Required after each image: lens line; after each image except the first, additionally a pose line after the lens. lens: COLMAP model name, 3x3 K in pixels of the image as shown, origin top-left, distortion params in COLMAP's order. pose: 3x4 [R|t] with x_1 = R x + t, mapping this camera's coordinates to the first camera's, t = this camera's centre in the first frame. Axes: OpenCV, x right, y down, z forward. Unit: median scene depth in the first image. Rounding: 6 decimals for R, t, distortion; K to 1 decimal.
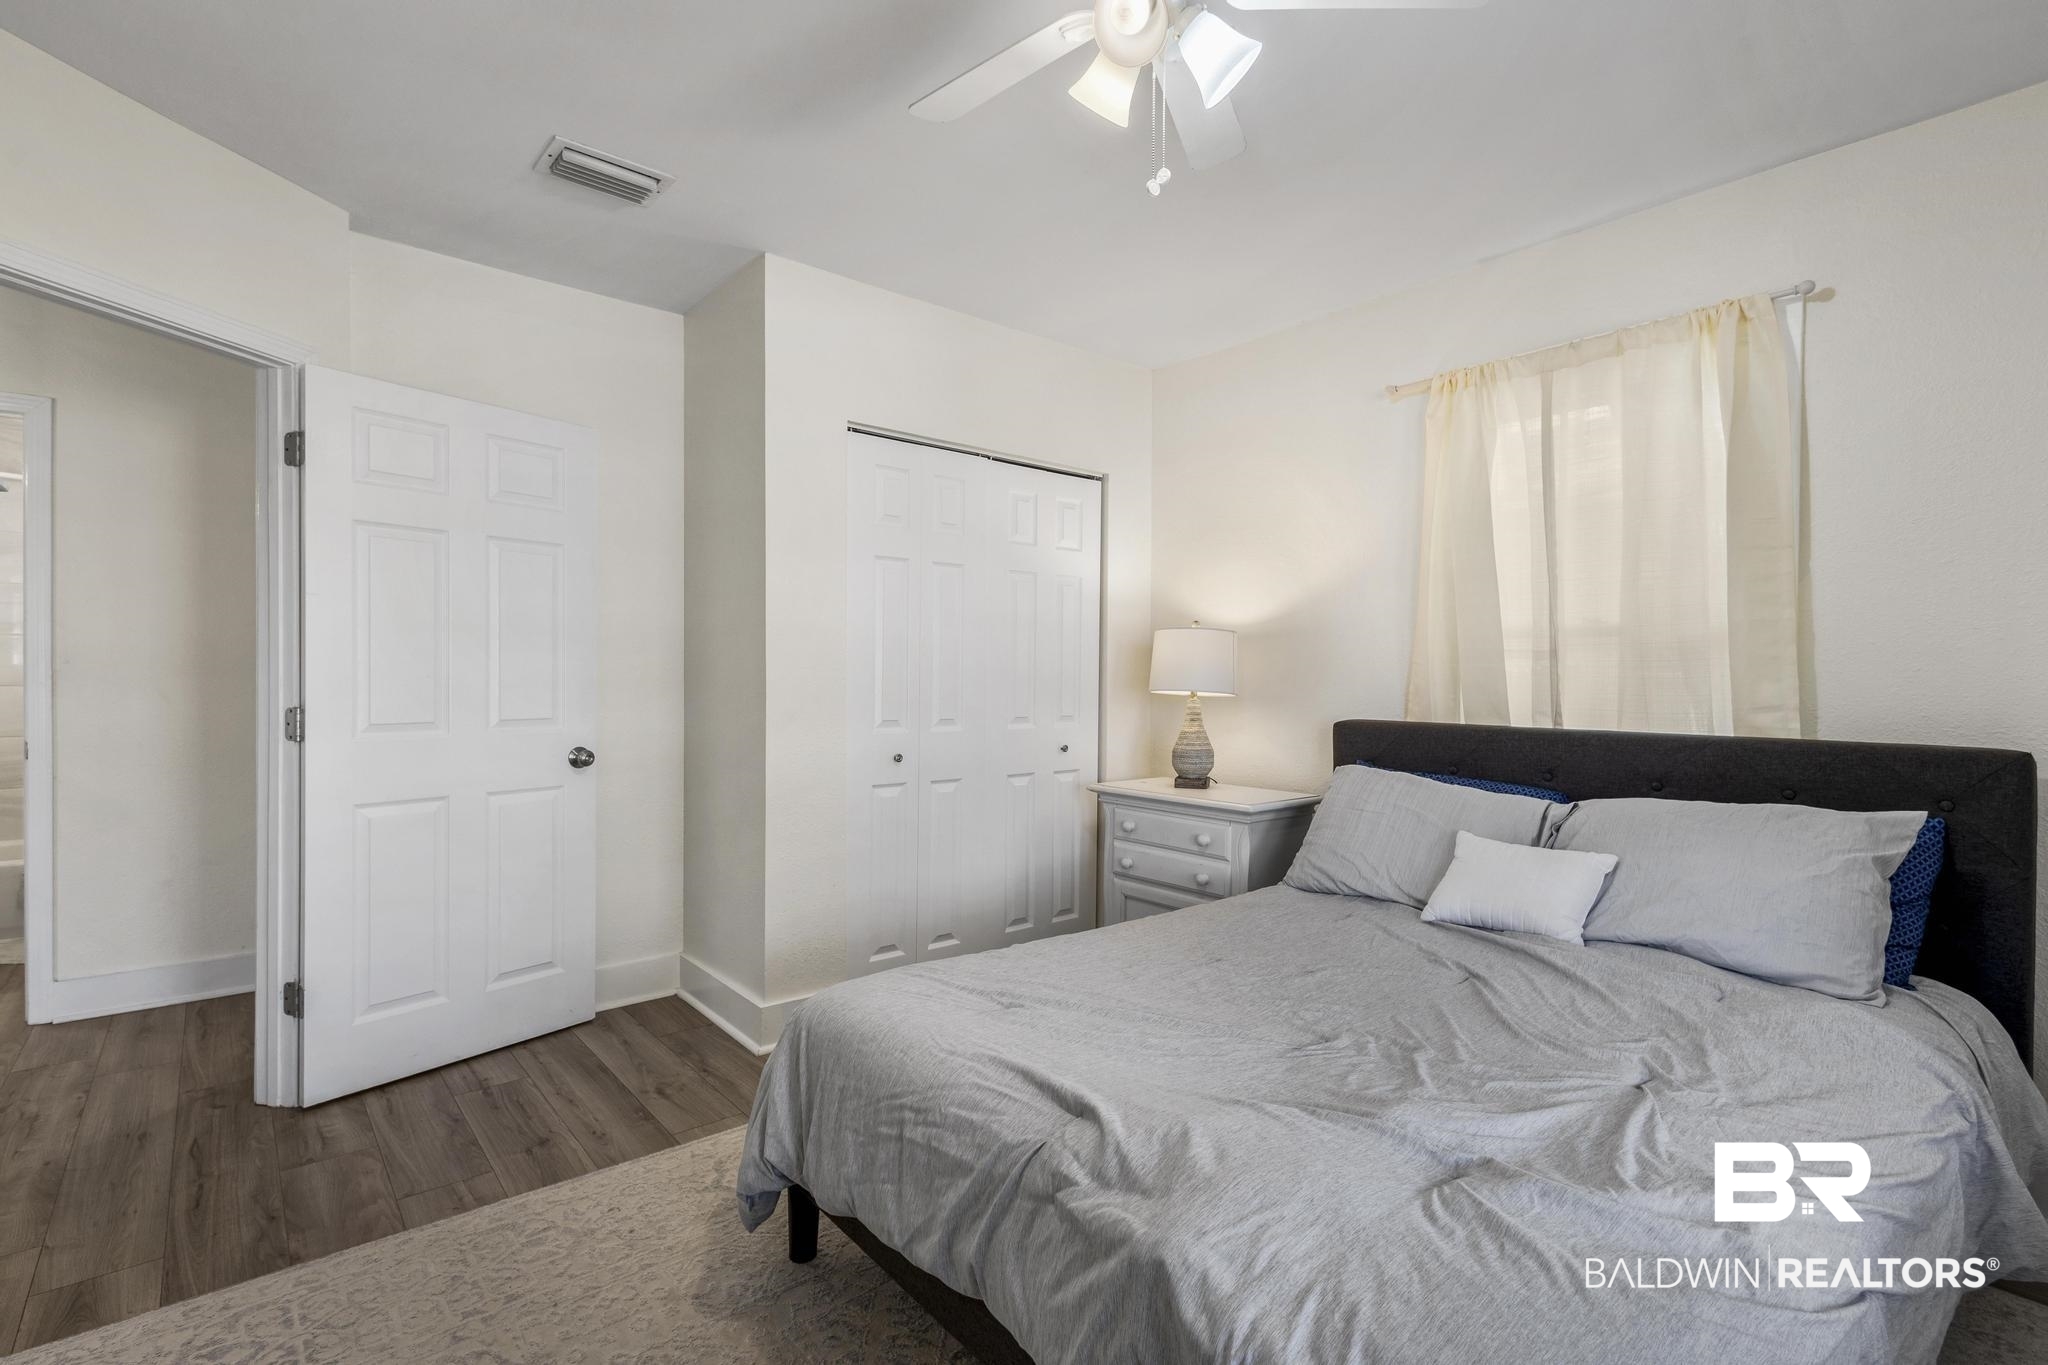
lens RADIAL K [[936.9, 0, 1024.0], [0, 936.9, 682.5], [0, 0, 1]] dist [0.001673, -0.000259]
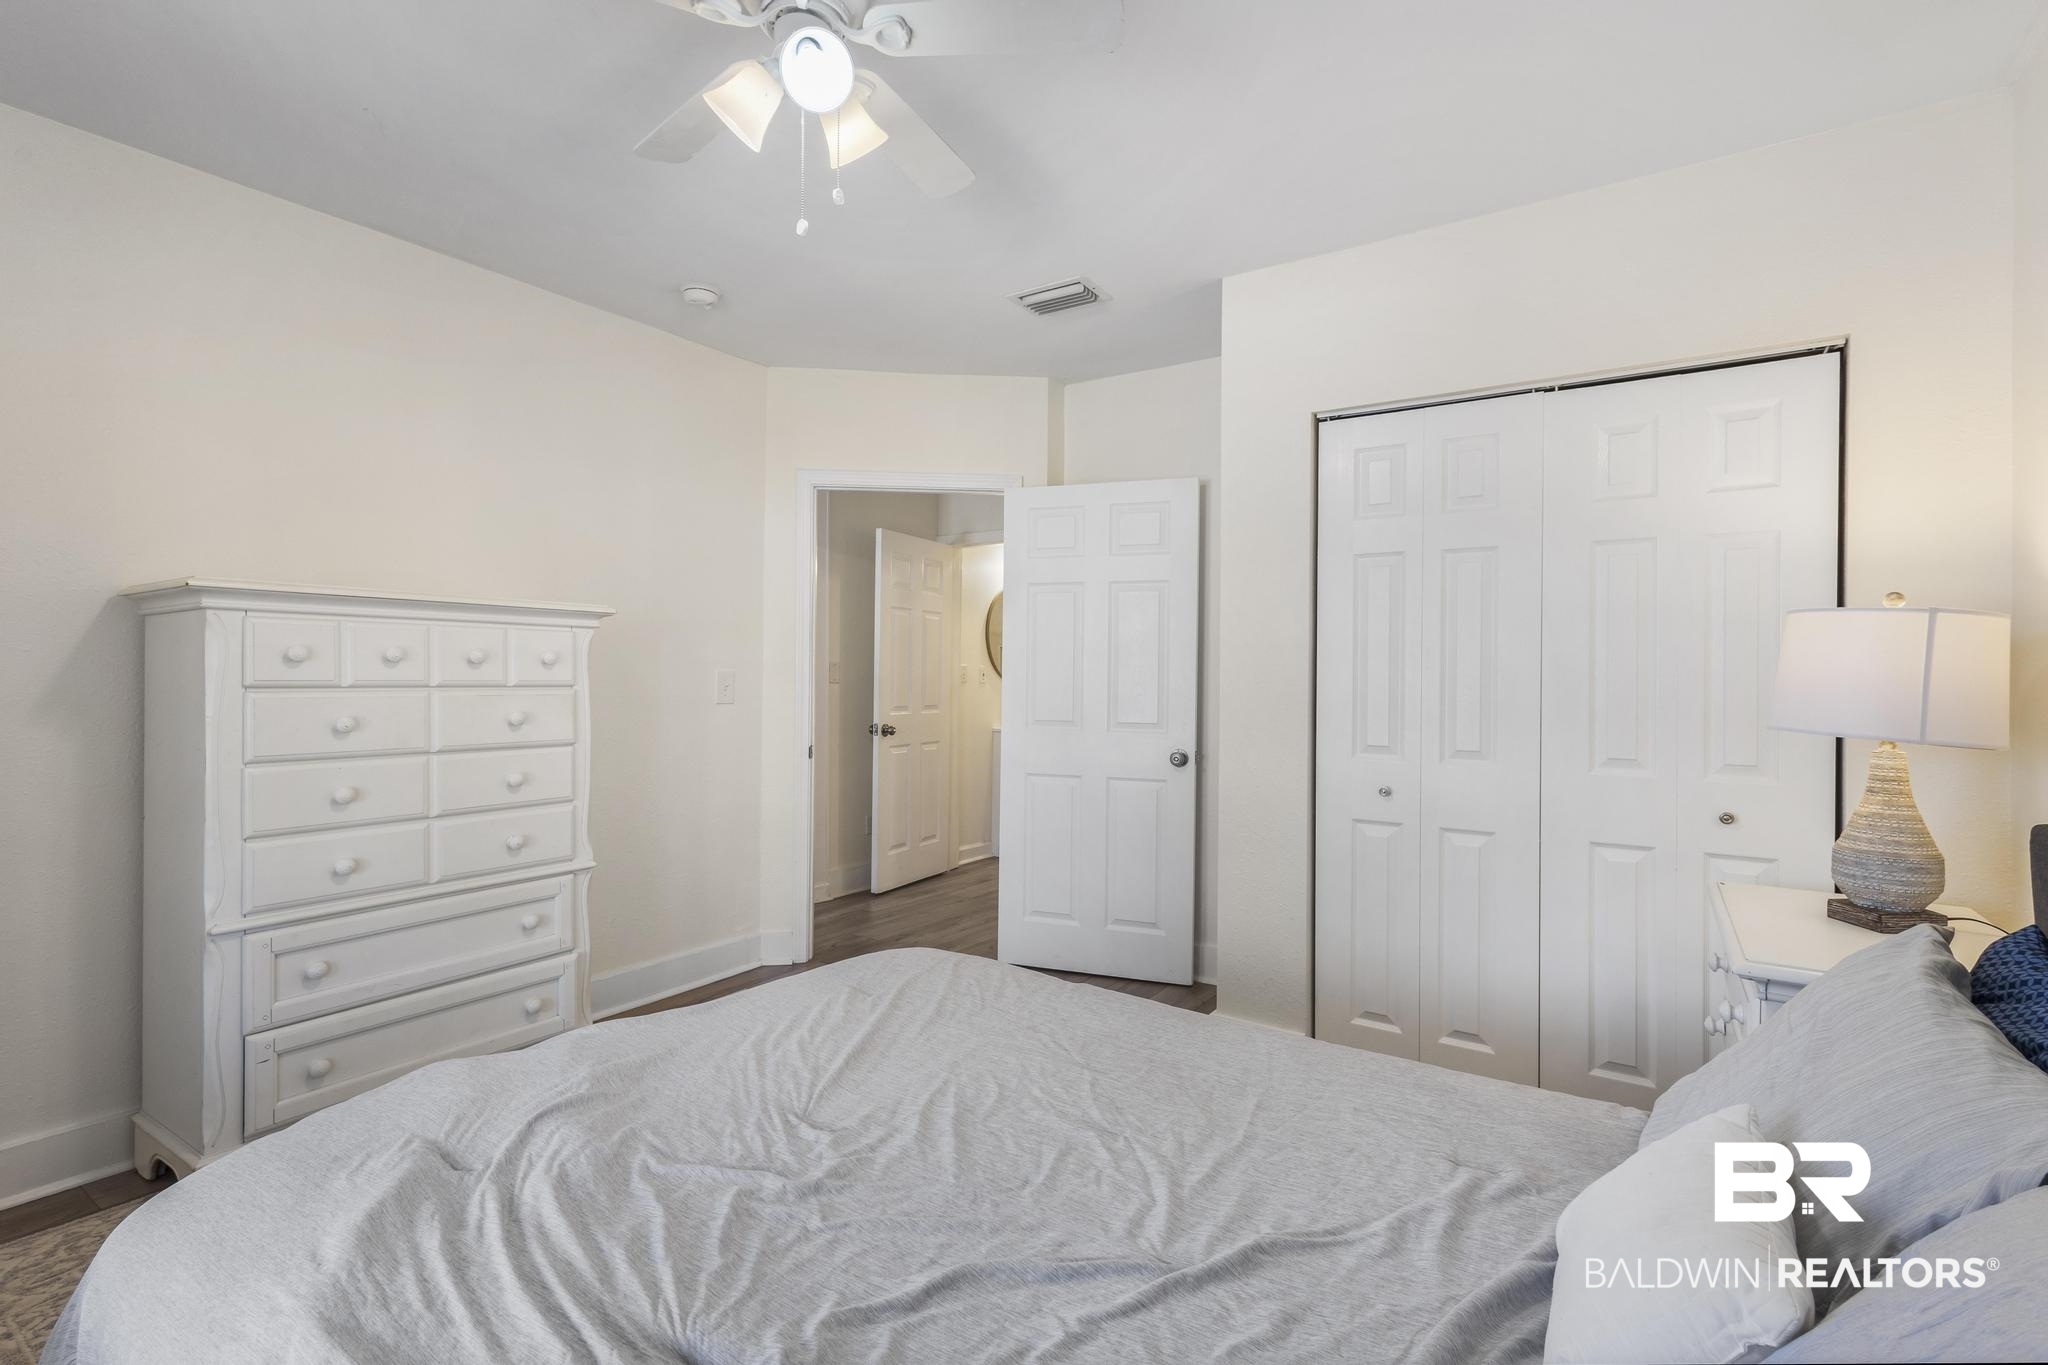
lens RADIAL K [[936.9, 0, 1024.0], [0, 936.9, 682.5], [0, 0, 1]] dist [0.001673, -0.000259]
pose [[0.281152, -0.000041, -0.959663, 0.575436], [-0.022298, 0.999730, -0.006575, -0.003820], [0.959404, 0.023248, 0.281075, 0.453628]]
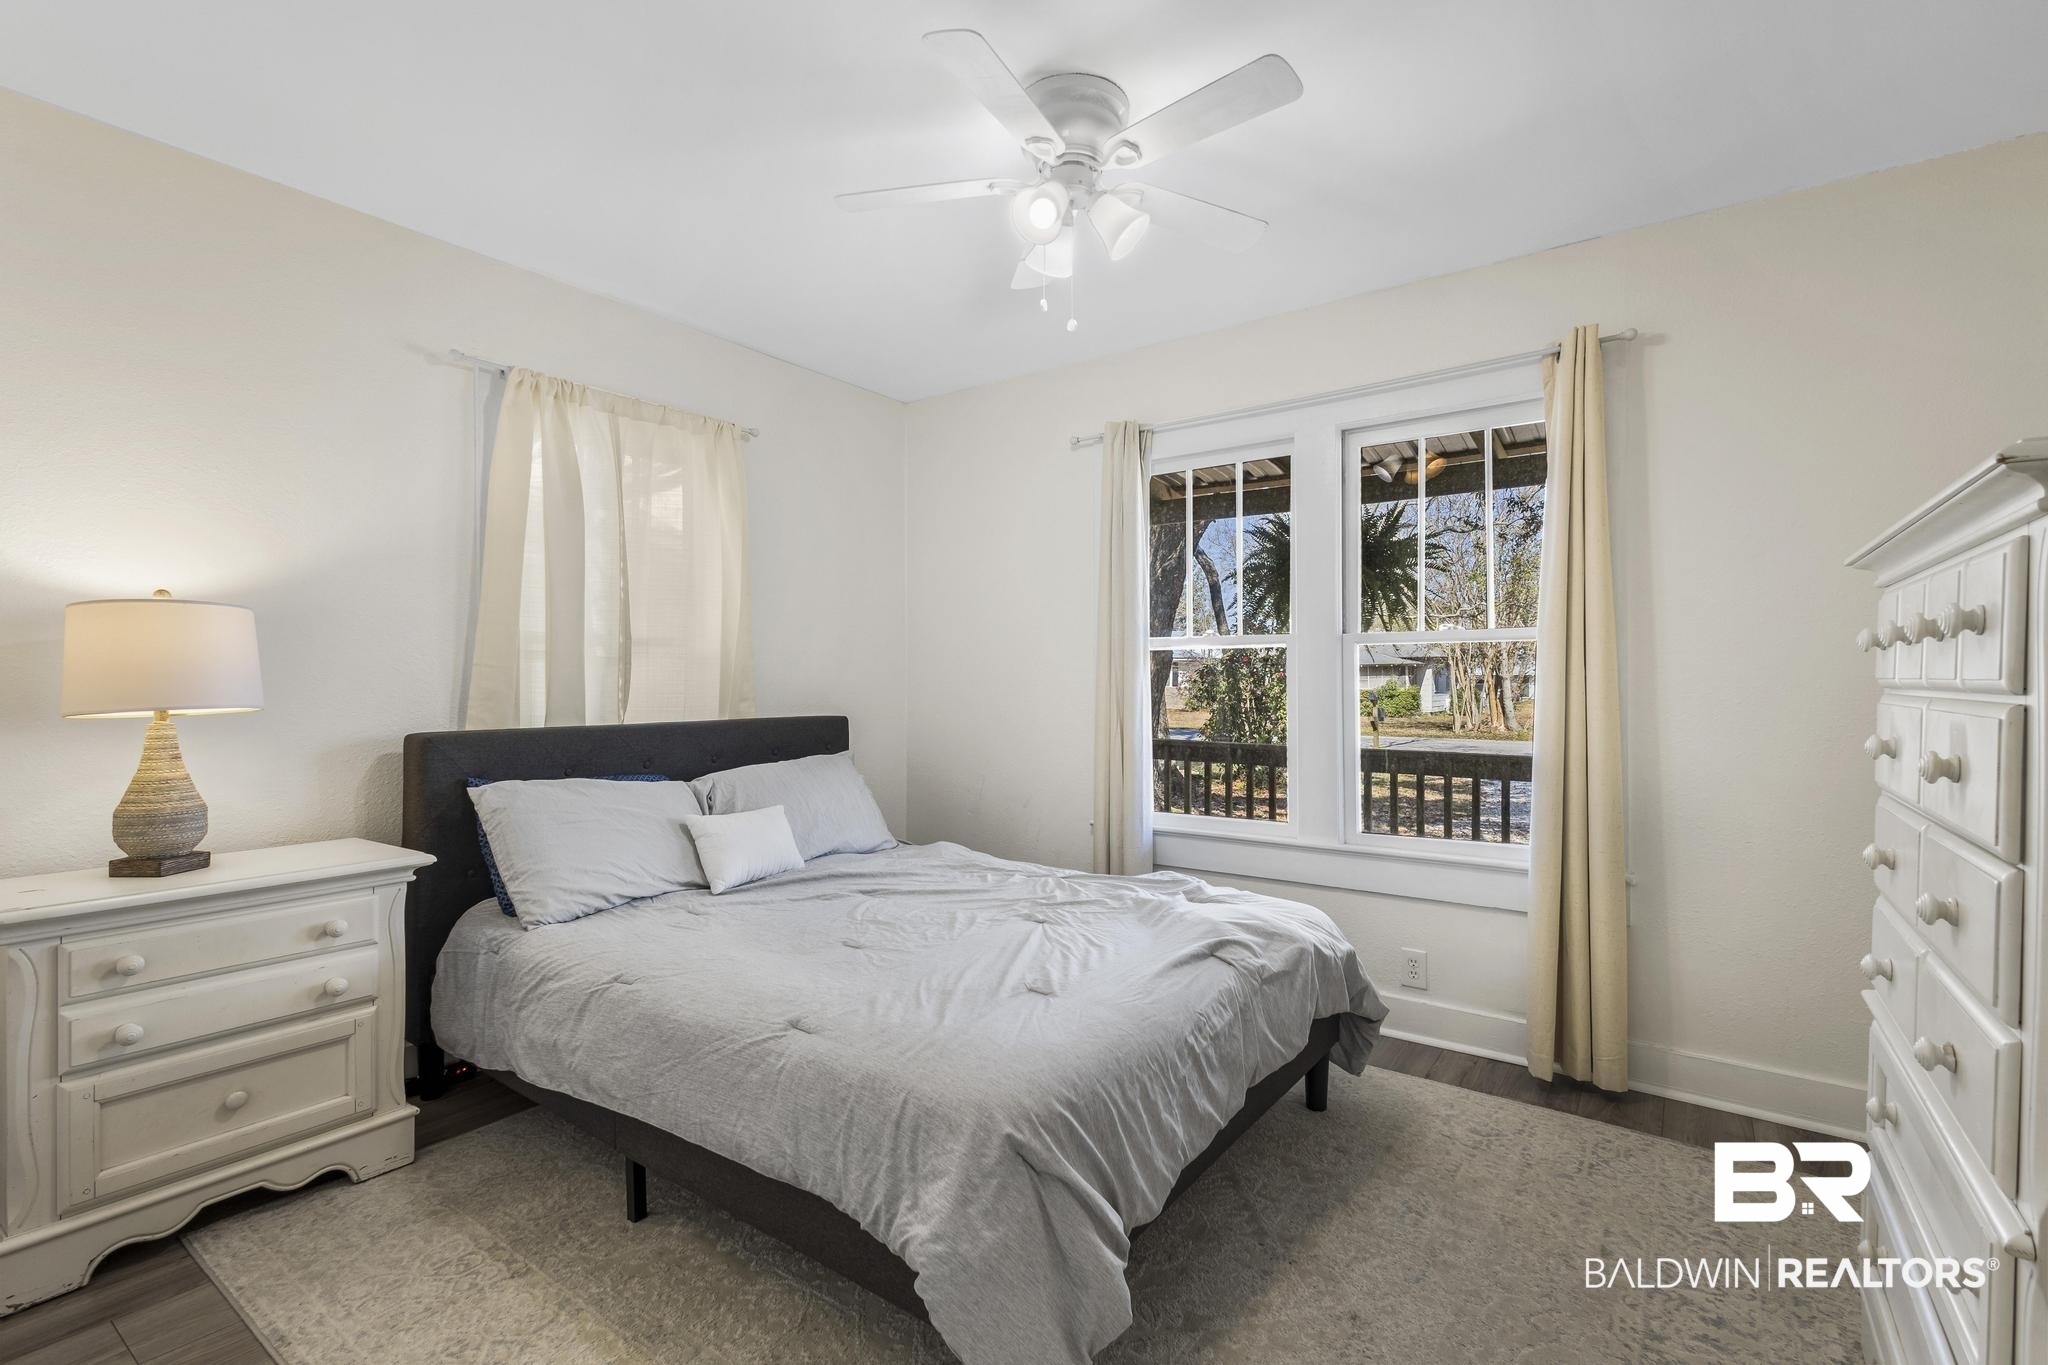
lens RADIAL K [[901.5, 0, 1010.7], [0, 901.5, 698.2], [0, 0, 1]] dist [0.000735, 0.000085]
pose [[-0.212974, -0.028996, 0.976628, -0.543476], [0.010780, 0.999429, 0.032023, -0.012859], [-0.976998, 0.017348, -0.212540, 0.657847]]
